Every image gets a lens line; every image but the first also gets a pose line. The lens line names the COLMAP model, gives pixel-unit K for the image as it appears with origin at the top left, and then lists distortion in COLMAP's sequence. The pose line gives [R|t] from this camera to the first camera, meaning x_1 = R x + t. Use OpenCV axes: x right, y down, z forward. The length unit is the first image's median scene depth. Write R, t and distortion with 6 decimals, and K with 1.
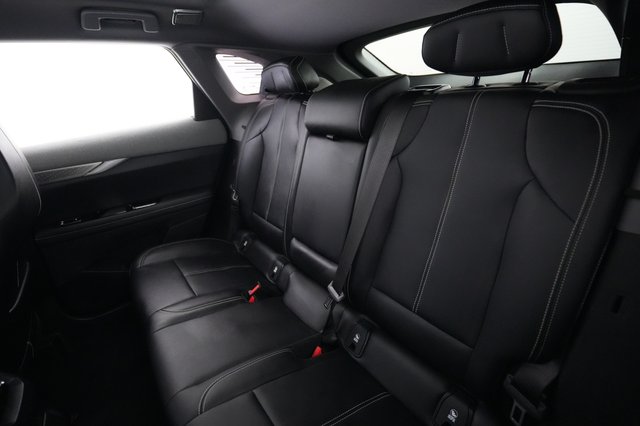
lens RADIAL K [[310.7, 0, 303.3], [0, 310.7, 212.0], [0, 0, 1]] dist [-0.002269, -0.000313]
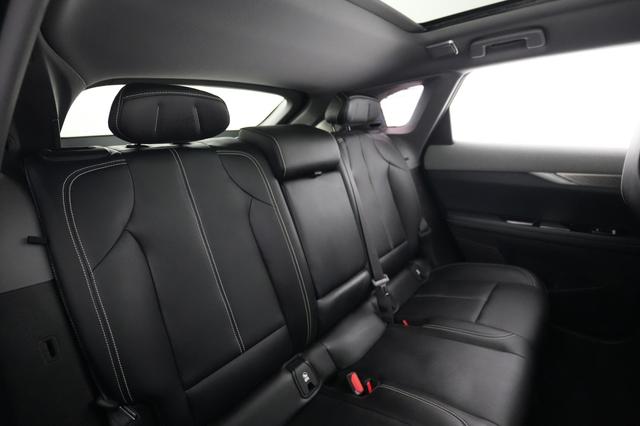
lens RADIAL K [[310.7, 0, 303.3], [0, 310.7, 212.0], [0, 0, 1]] dist [-0.002269, -0.000313]
pose [[-0.252438, -0.170086, 0.952547, -0.863573], [0.414196, 0.870685, 0.265236, -0.408381], [-0.874481, 0.461497, -0.149345, 1.149716]]
